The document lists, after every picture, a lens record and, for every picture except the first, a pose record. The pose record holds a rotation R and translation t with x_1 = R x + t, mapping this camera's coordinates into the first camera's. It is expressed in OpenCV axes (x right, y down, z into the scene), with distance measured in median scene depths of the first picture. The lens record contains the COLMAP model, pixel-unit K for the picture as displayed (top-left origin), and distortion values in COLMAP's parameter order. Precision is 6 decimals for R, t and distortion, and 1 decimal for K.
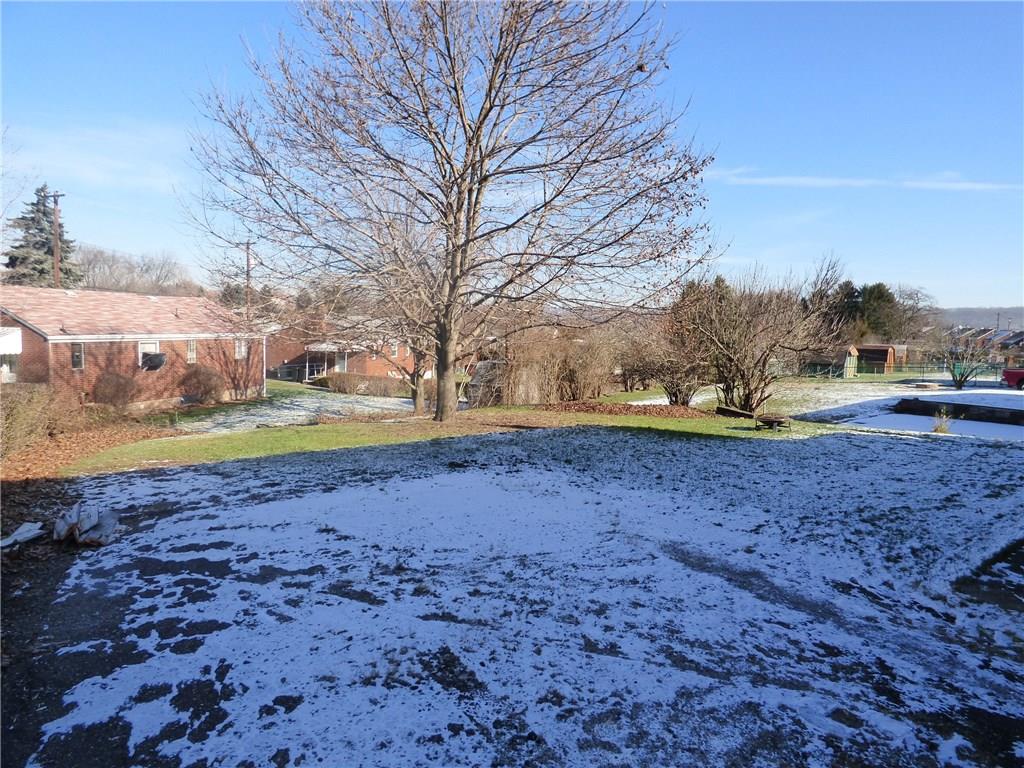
lens RADIAL K [[627.6, 0, 512.6], [0, 627.6, 381.9], [0, 0, 1]] dist [-0.002848, -0.027579]
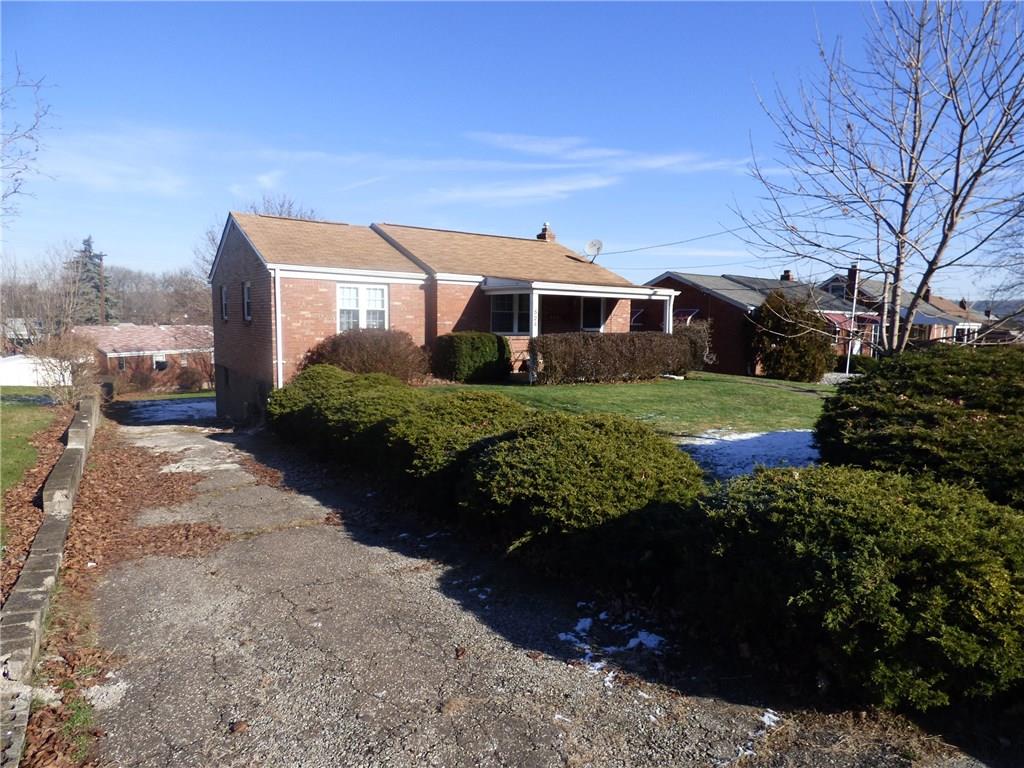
lens RADIAL K [[627.6, 0, 512.6], [0, 627.6, 381.9], [0, 0, 1]] dist [-0.002848, -0.027579]
pose [[0.999474, -0.005730, -0.031916, 0.571697], [0.005822, 0.999979, 0.002784, 0.017072], [0.031899, -0.002969, 0.999487, -0.889388]]
